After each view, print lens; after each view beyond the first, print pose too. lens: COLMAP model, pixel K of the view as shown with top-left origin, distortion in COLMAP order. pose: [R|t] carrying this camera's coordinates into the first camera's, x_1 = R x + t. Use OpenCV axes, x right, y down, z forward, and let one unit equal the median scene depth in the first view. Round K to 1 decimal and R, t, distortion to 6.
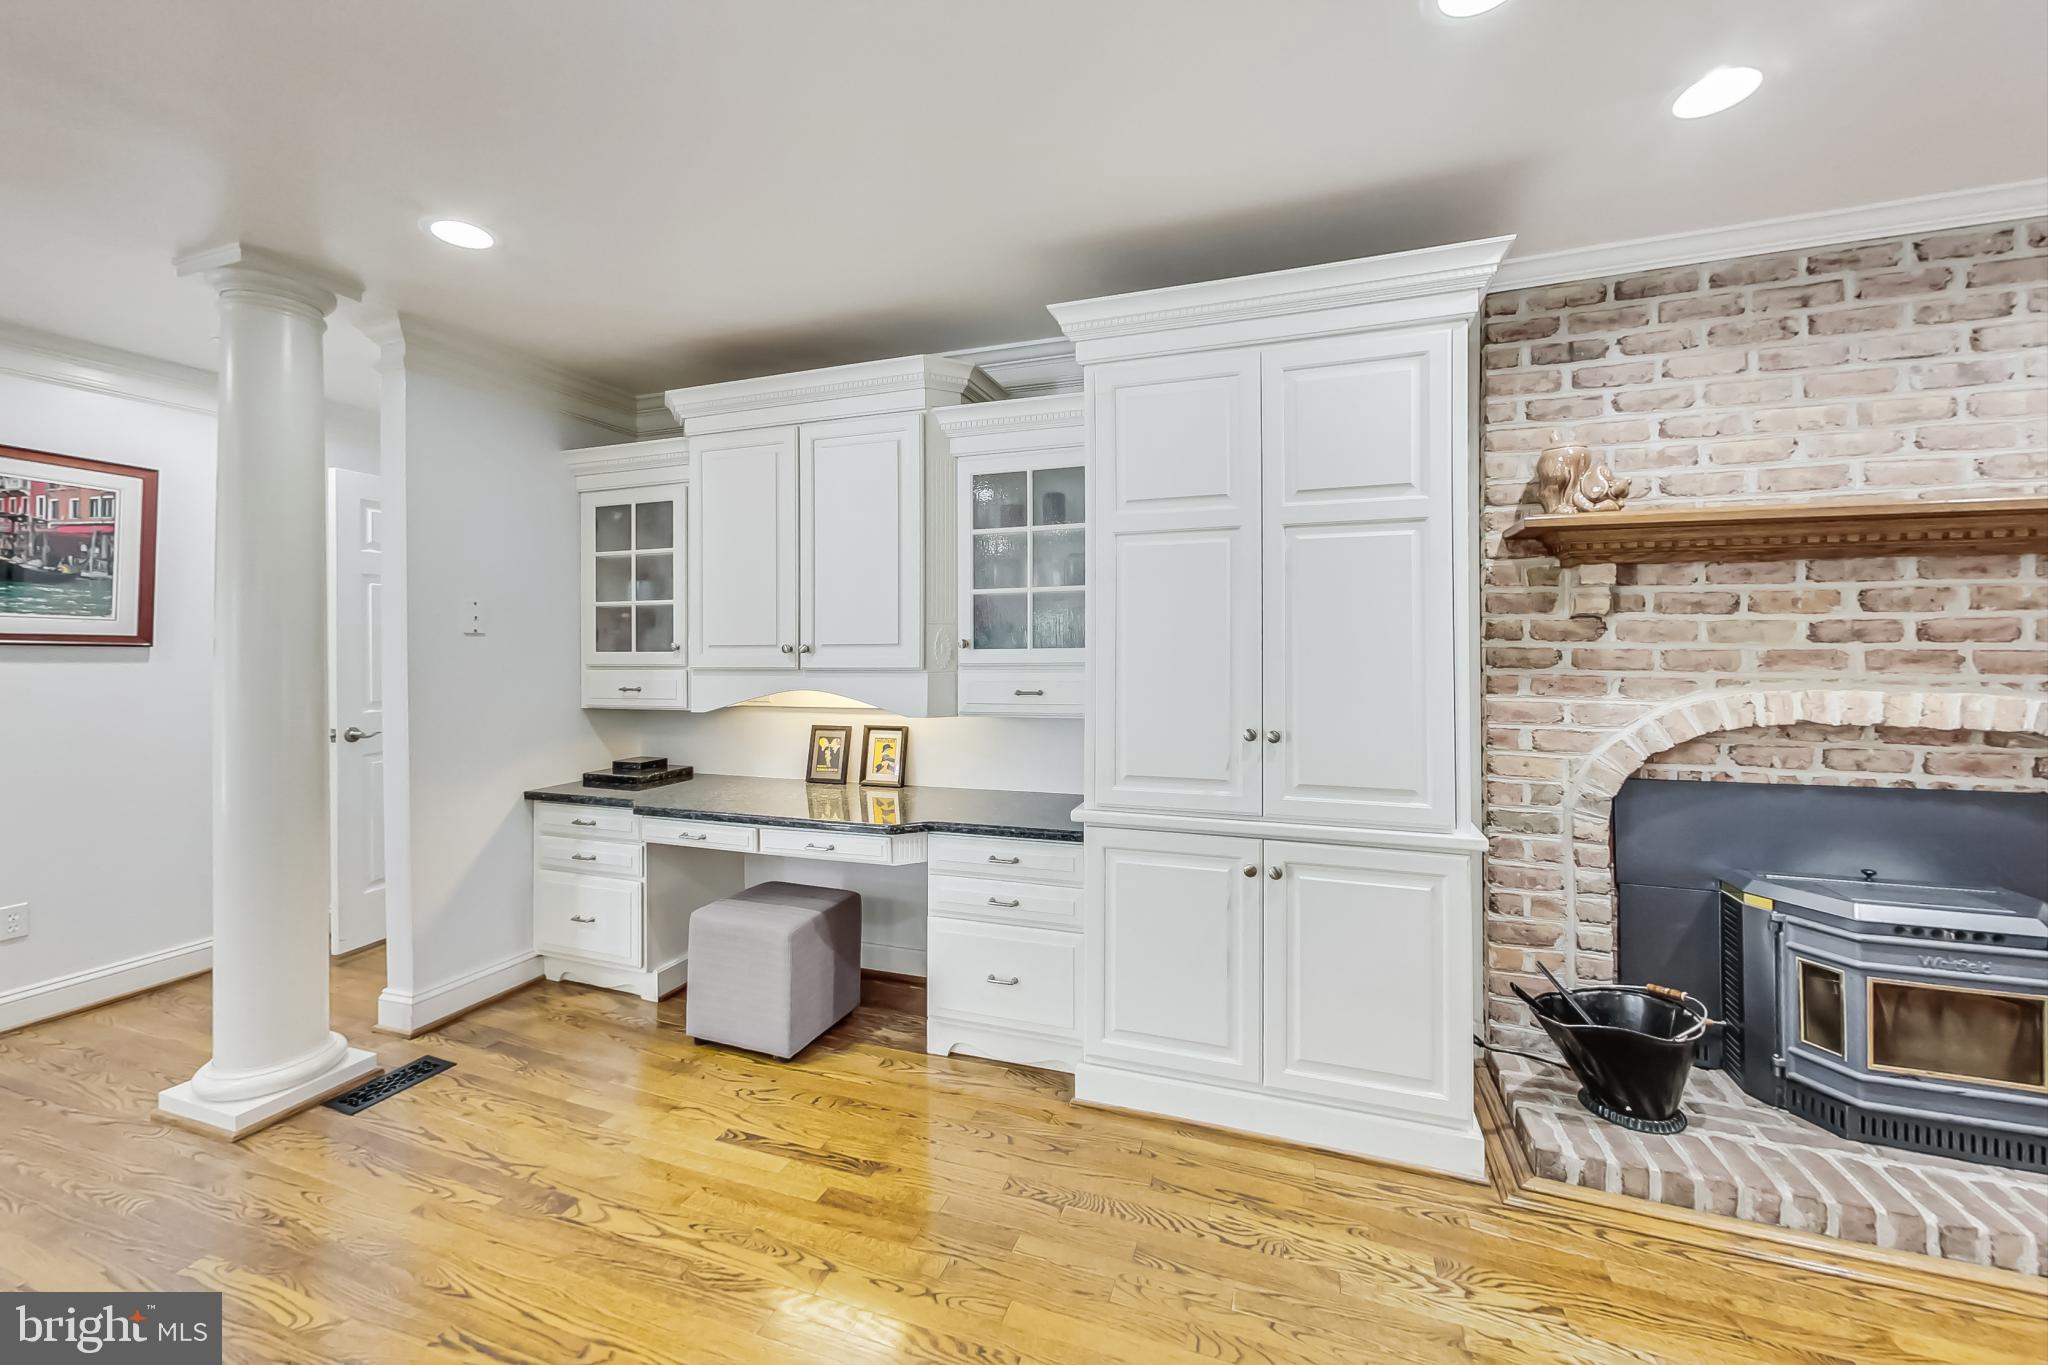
lens RADIAL K [[793.8, 0, 1018.8], [0, 793.8, 650.9], [0, 0, 1]] dist [0.003767, 0.000417]
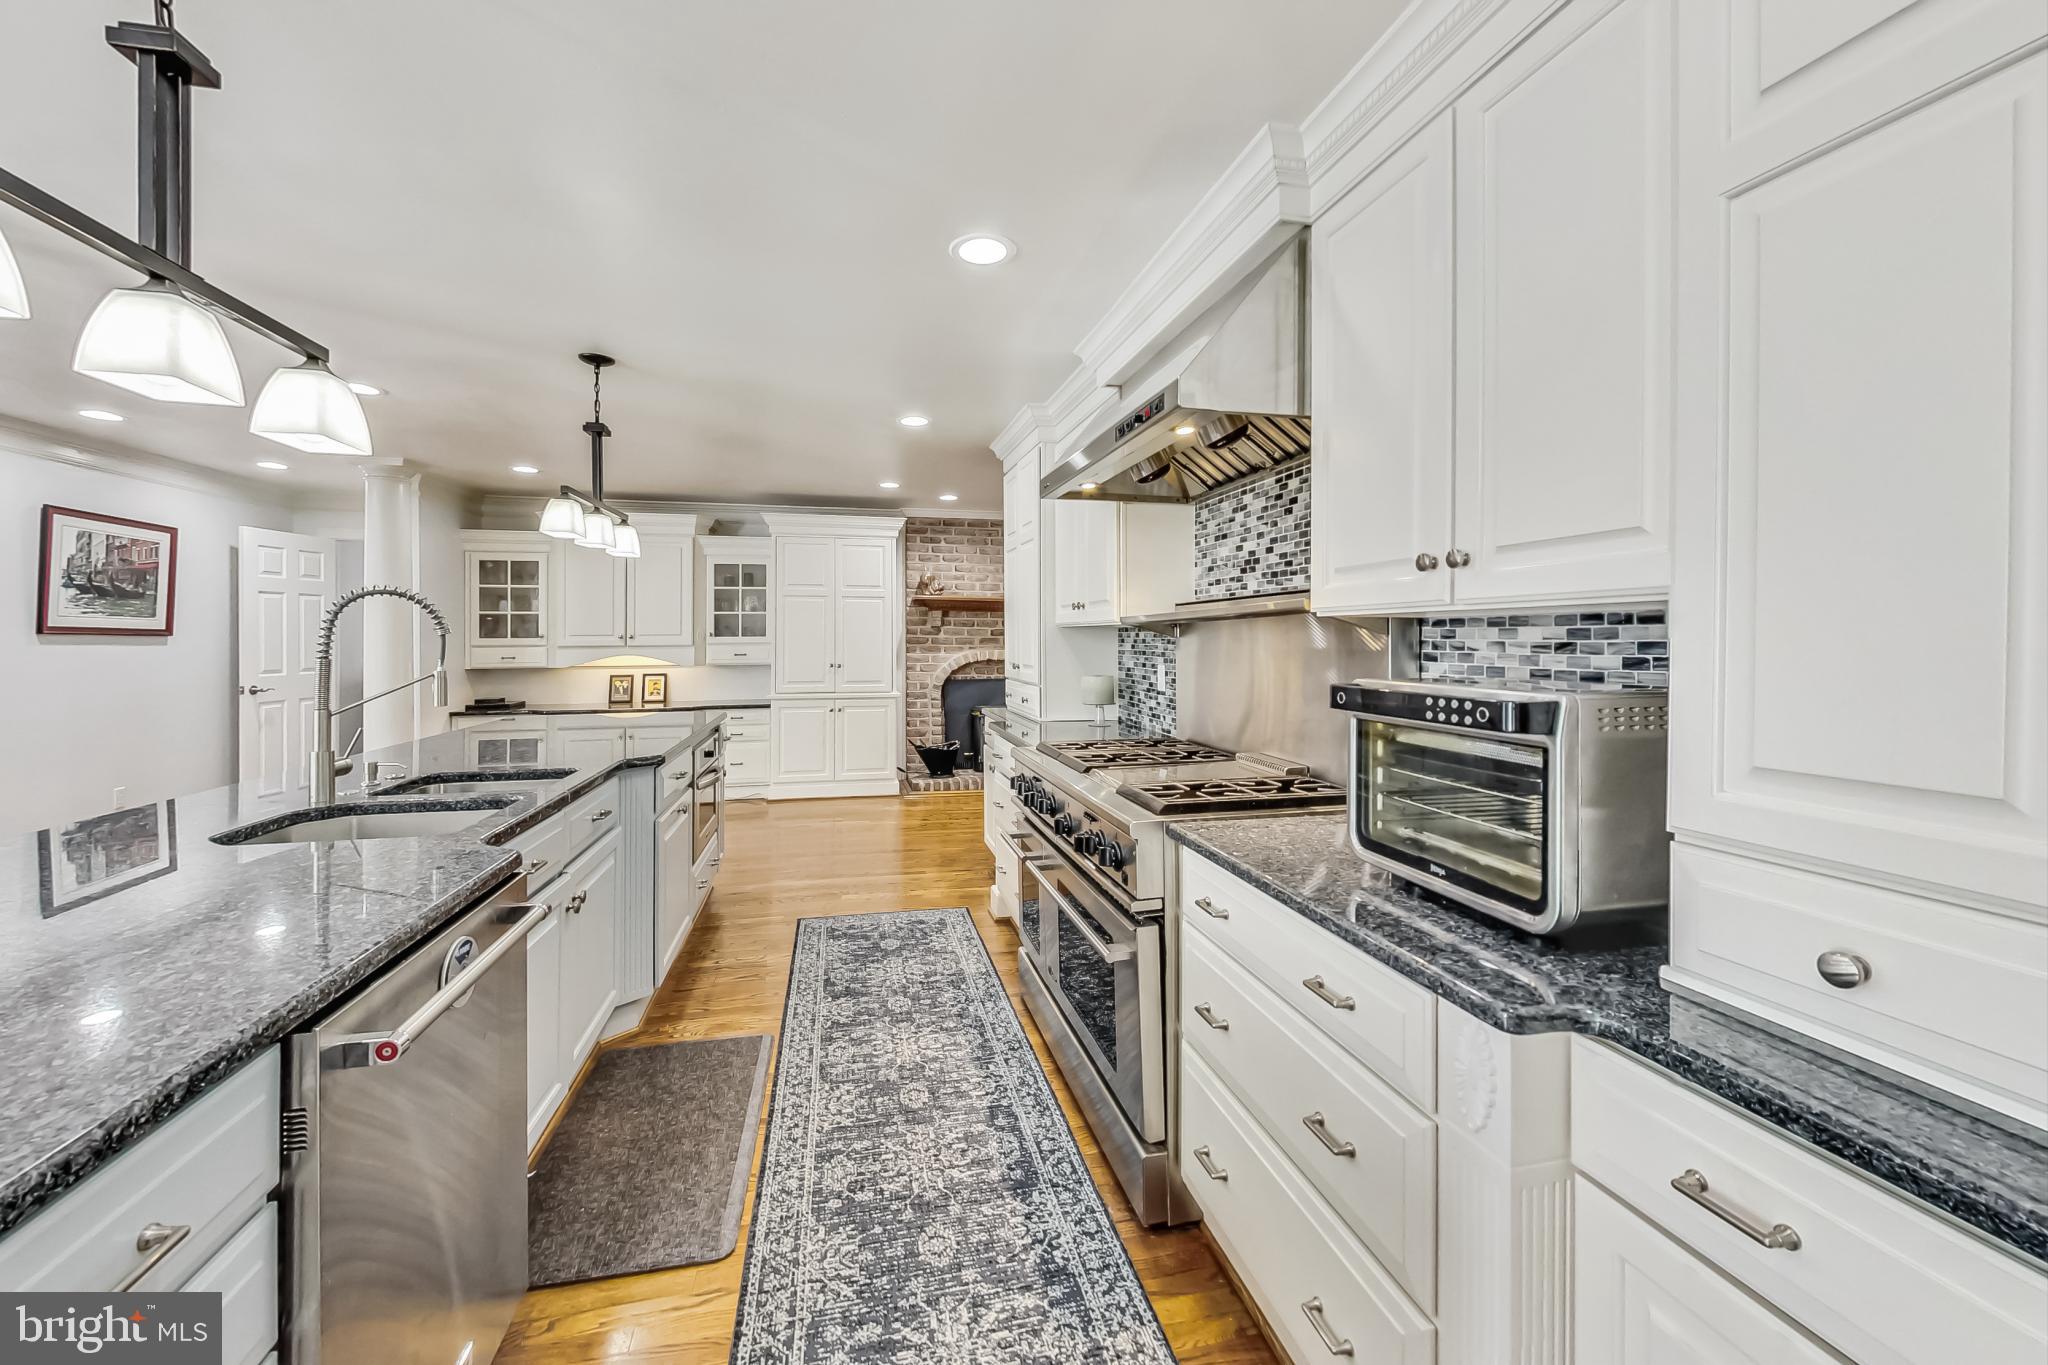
lens RADIAL K [[793.8, 0, 1023.1], [0, 793.8, 637.3], [0, 0, 1]] dist [0.003767, 0.000417]
pose [[0.834490, -0.000347, 0.551022, -0.674737], [-0.002294, 0.999989, 0.004104, -0.016177], [-0.551018, -0.004688, 0.834480, -1.697800]]
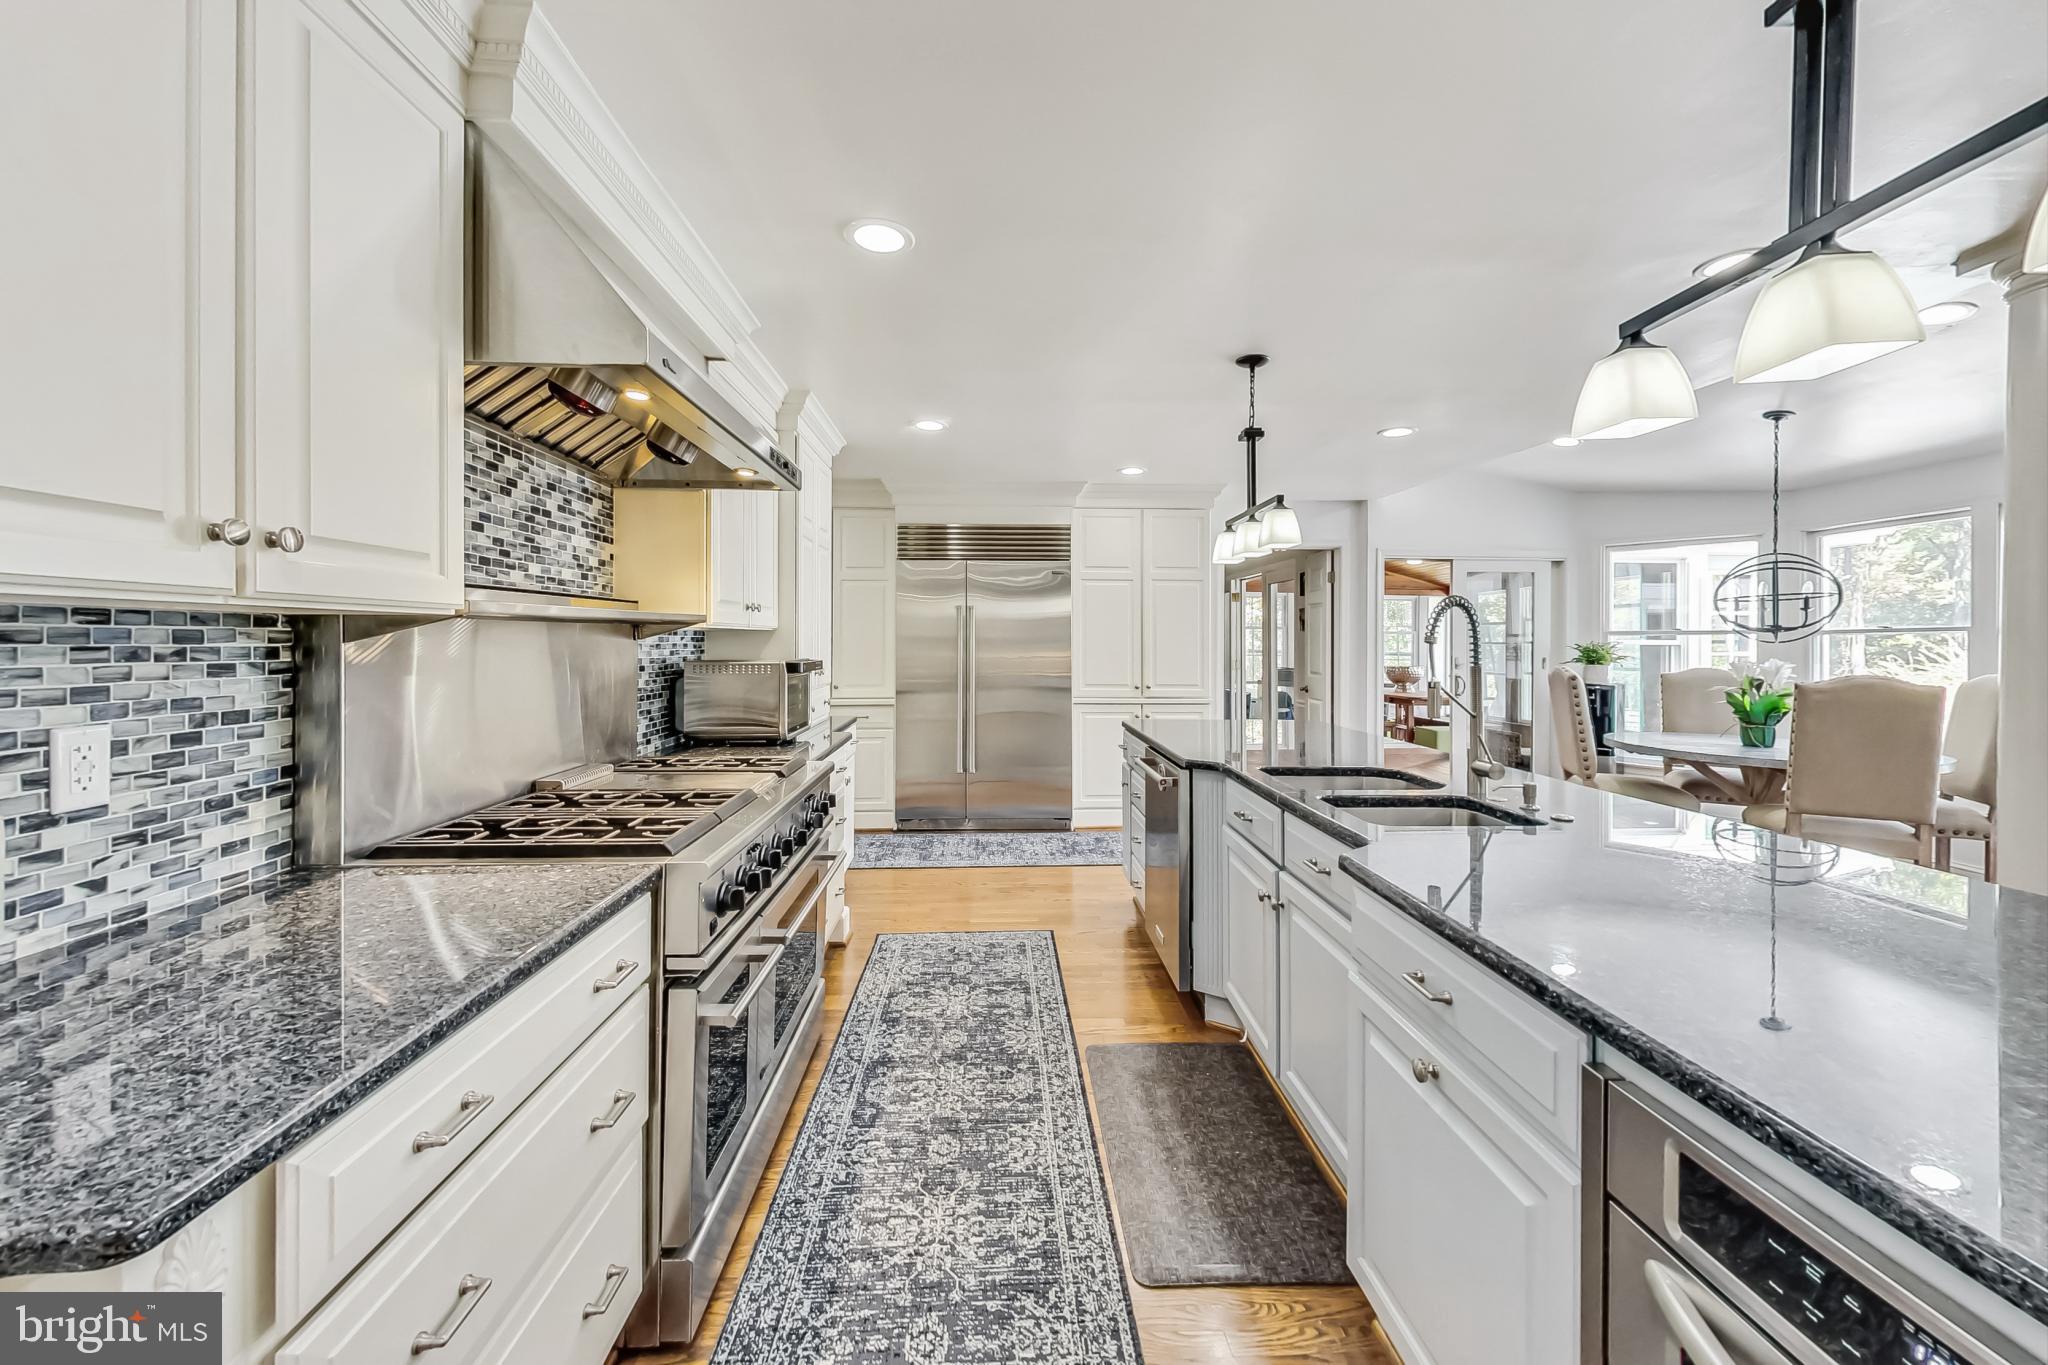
lens RADIAL K [[793.8, 0, 1005.3], [0, 793.8, 653.2], [0, 0, 1]] dist [0.003767, 0.000417]
pose [[-0.930321, 0.002445, -0.366739, 1.452527], [-0.001701, 0.999938, 0.010981, 0.001825], [0.366744, 0.010840, -0.930259, 3.660475]]
